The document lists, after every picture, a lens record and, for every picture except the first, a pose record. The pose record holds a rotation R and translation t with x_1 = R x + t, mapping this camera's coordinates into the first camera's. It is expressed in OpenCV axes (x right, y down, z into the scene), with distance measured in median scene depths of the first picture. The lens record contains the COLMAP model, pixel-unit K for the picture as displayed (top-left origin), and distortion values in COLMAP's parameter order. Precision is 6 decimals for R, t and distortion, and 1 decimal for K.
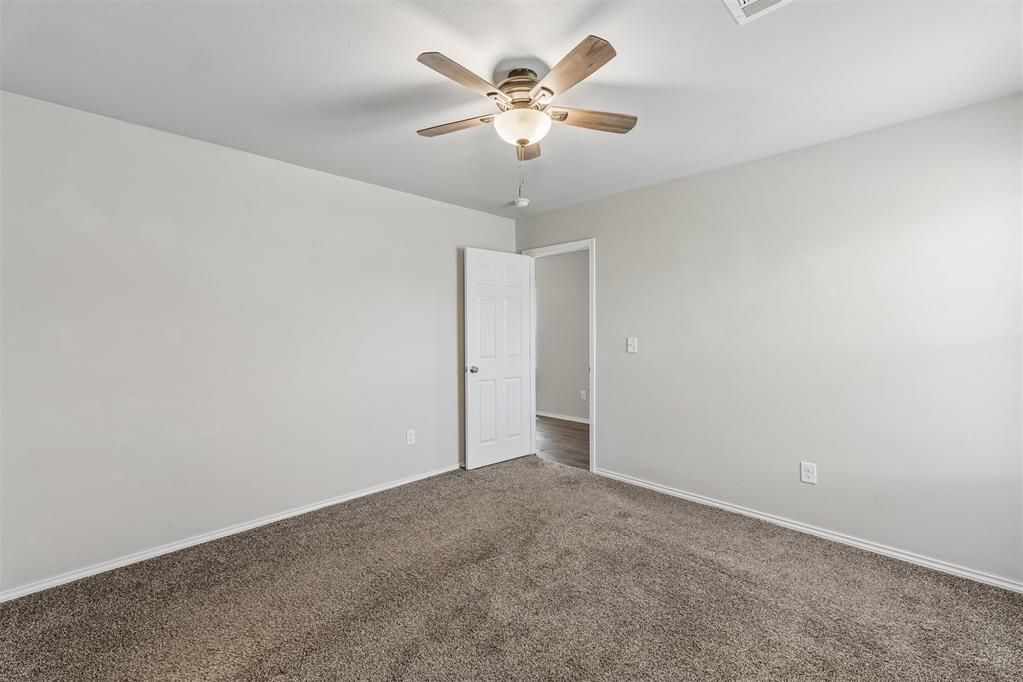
lens RADIAL K [[425.5, 0, 507.8], [0, 425.5, 343.4], [0, 0, 1]] dist [0.003705, 0.000084]
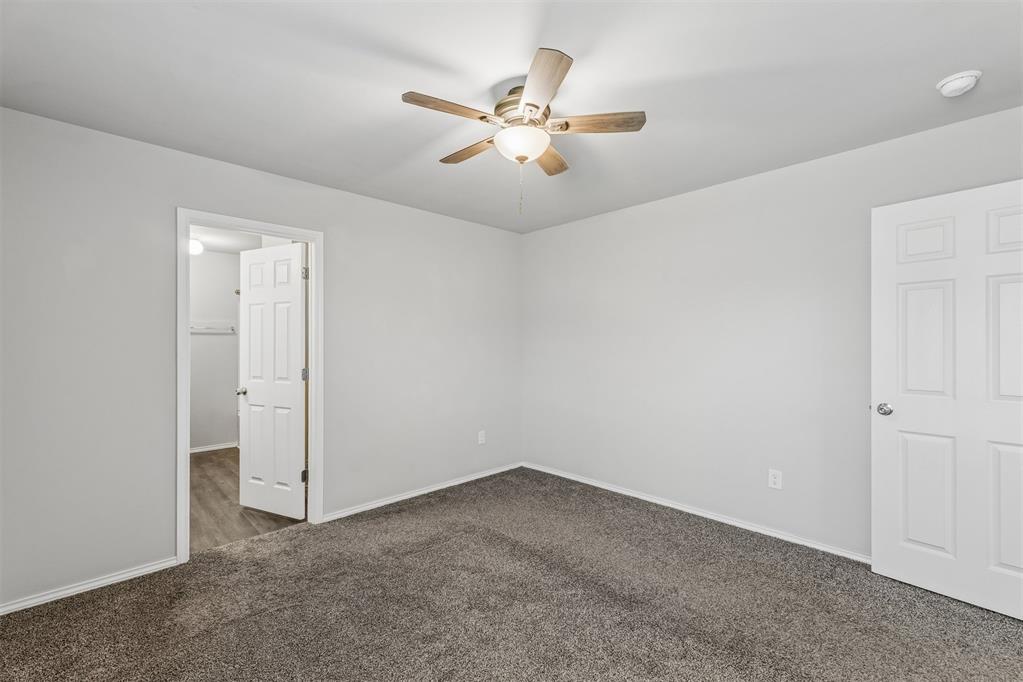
lens RADIAL K [[425.5, 0, 507.8], [0, 425.5, 343.4], [0, 0, 1]] dist [0.003705, 0.000084]
pose [[-0.001485, 0.009250, -0.999956, 0.587974], [-0.019720, 0.999762, 0.009278, -0.029290], [0.999804, 0.019733, -0.001302, 0.531611]]
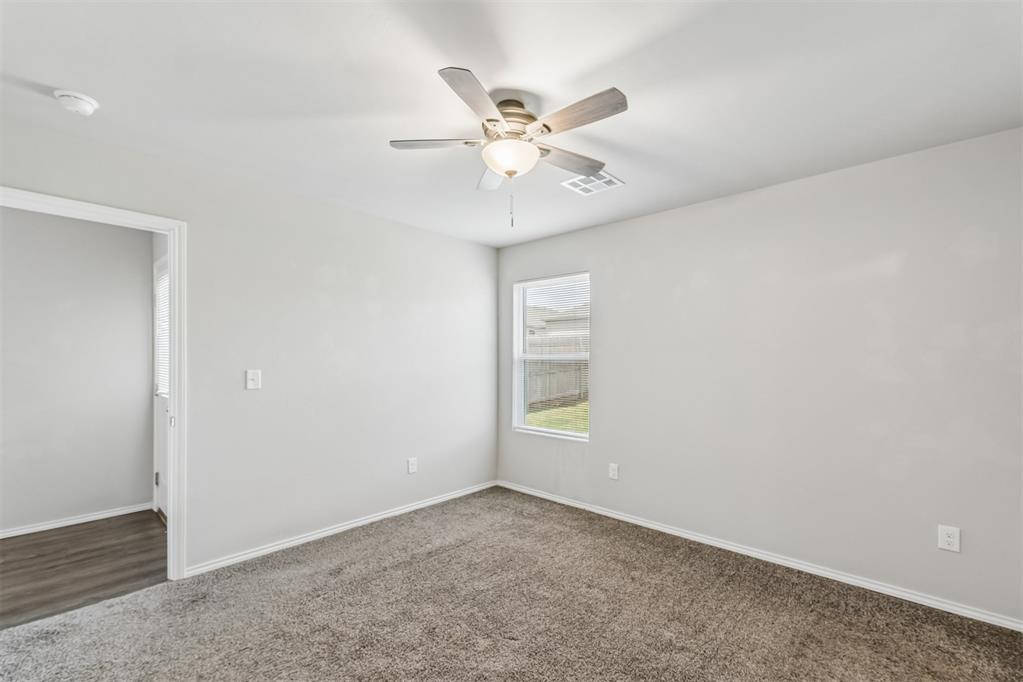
lens RADIAL K [[428.0, 0, 510.4], [0, 428.0, 362.9], [0, 0, 1]] dist [0.003631, 0.000252]
pose [[-0.034989, -0.000464, 0.999388, -0.526515], [0.031375, 0.999506, 0.001562, -0.013359], [-0.998895, 0.031410, -0.034957, 0.564725]]
